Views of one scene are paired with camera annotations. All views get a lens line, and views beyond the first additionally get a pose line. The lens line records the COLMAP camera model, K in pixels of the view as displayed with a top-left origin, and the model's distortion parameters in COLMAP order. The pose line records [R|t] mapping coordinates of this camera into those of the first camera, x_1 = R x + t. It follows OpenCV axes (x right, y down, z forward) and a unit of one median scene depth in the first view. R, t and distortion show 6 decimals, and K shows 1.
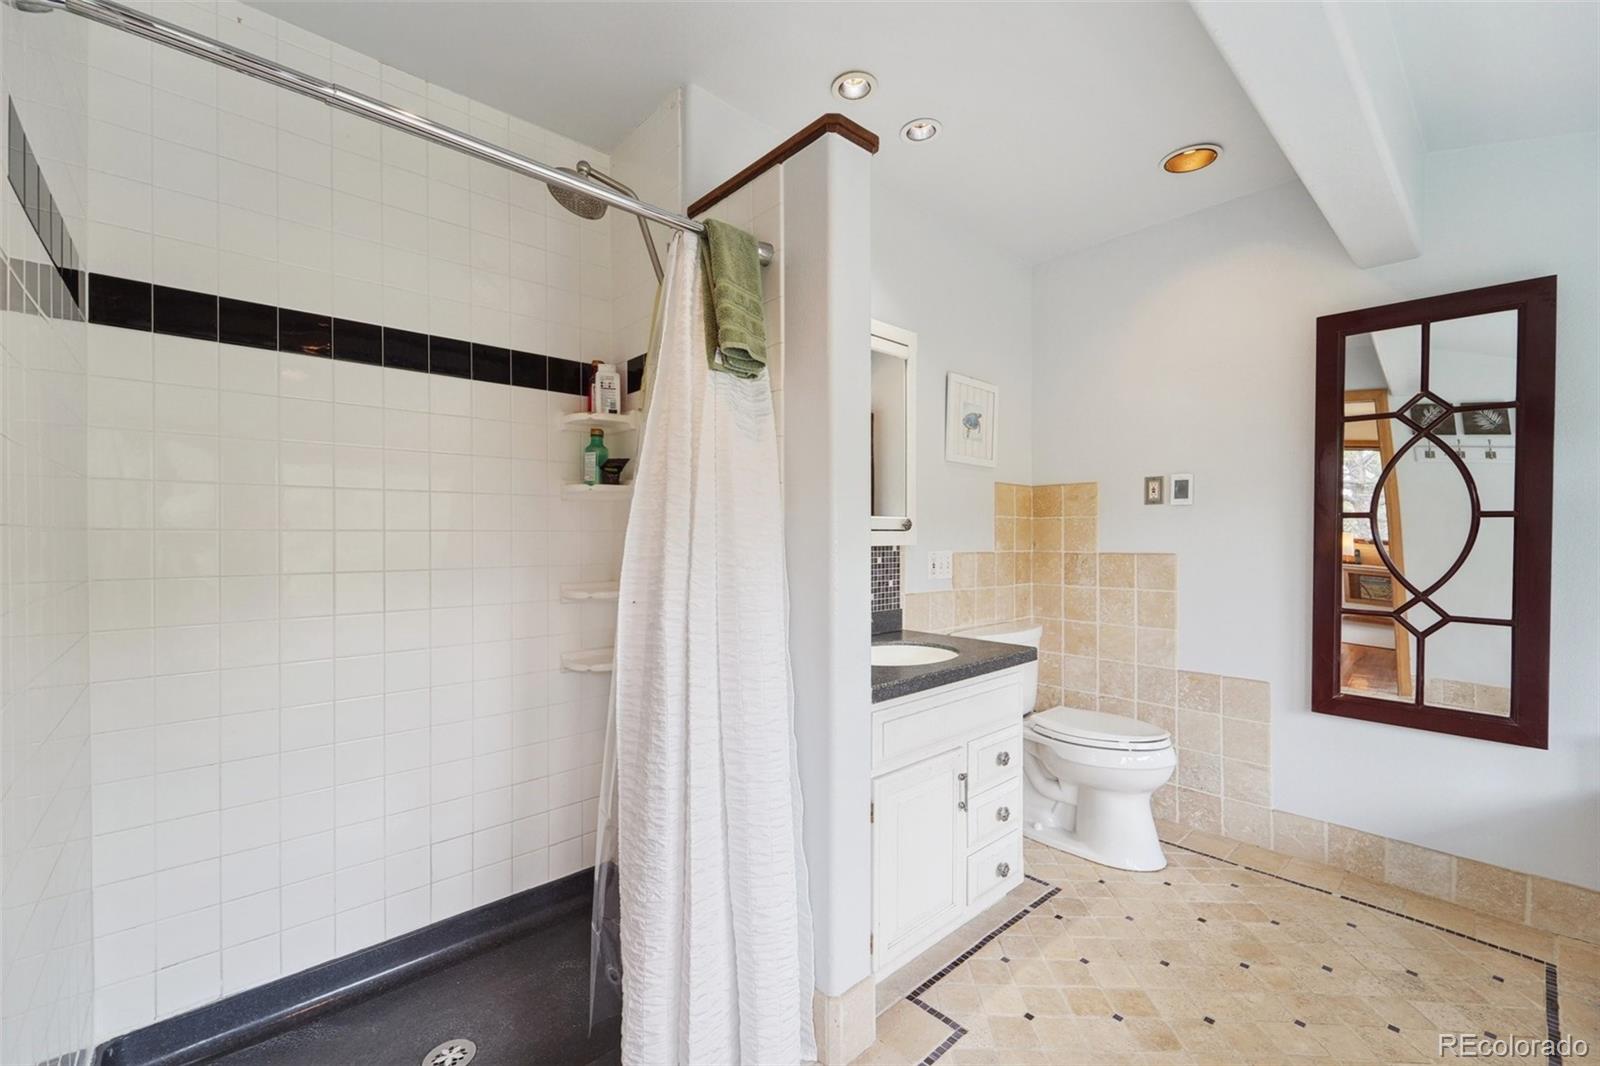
lens RADIAL K [[662.7, 0, 799.5], [0, 662.7, 539.2], [0, 0, 1]] dist [0.004193, -0.000282]
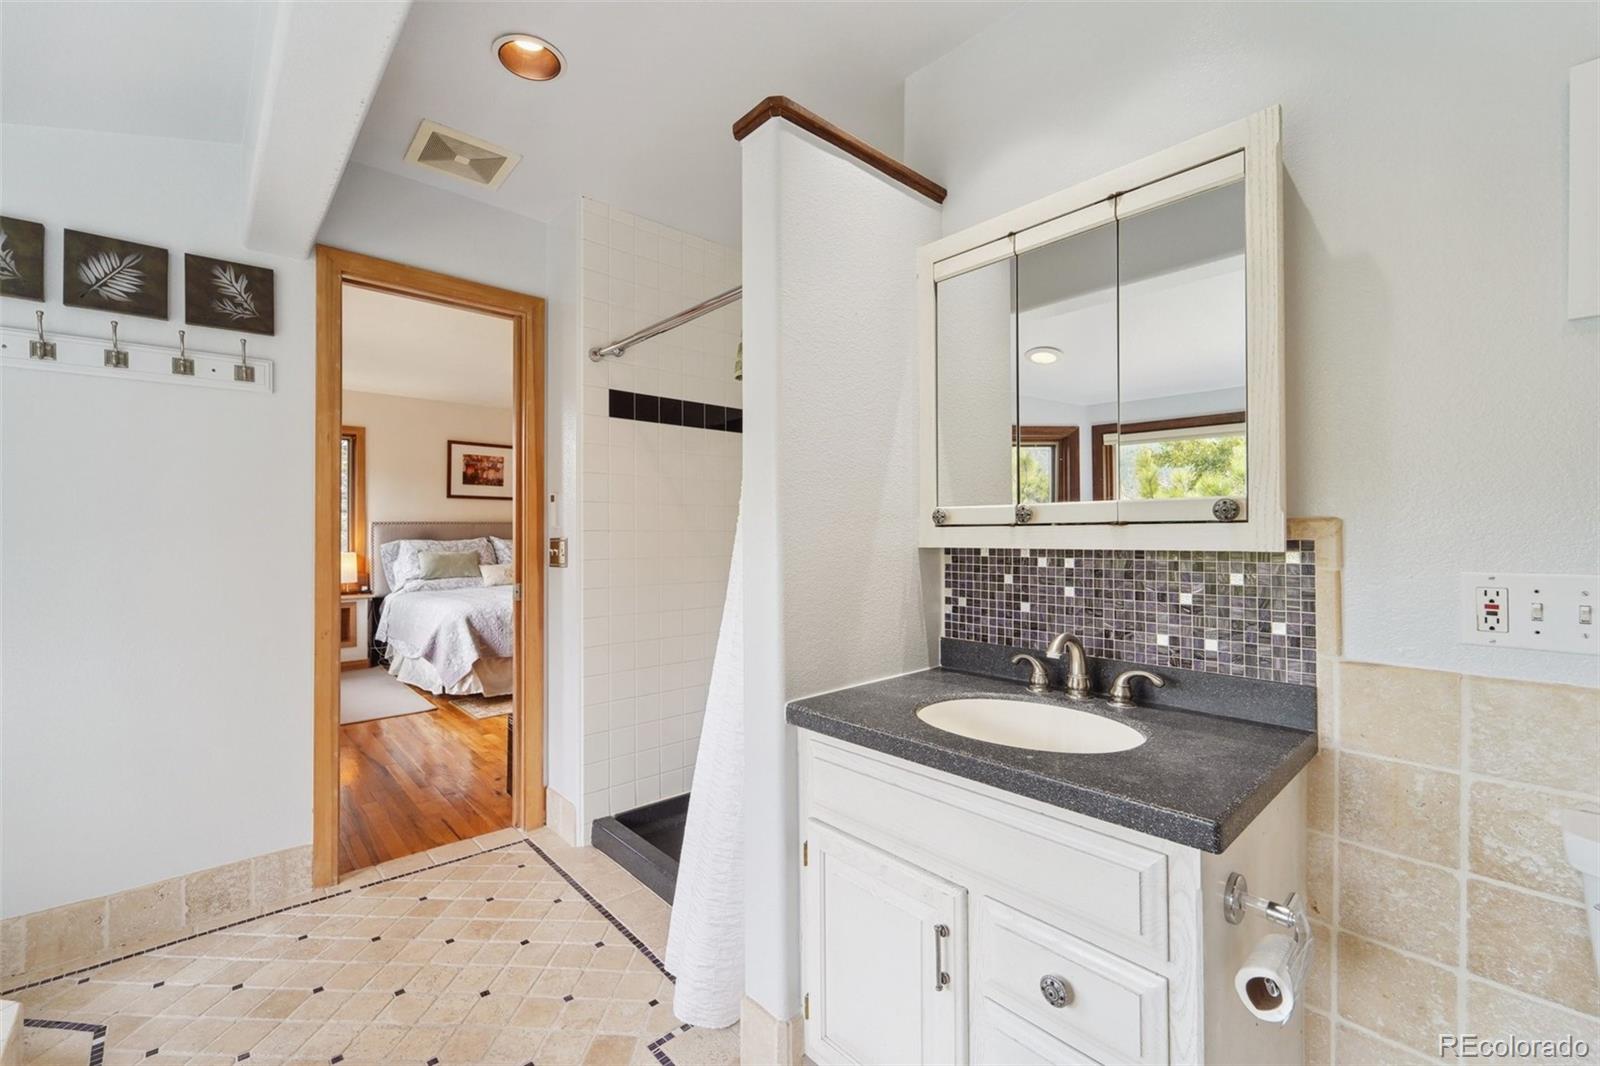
lens RADIAL K [[659.8, 0, 800.0], [0, 659.8, 533.0], [0, 0, 1]] dist [0.010411, -0.004667]
pose [[-0.003820, -0.007270, -0.999966, 0.783536], [-0.002321, 0.999971, -0.007261, -0.000131], [0.999990, 0.002293, -0.003837, 0.799403]]
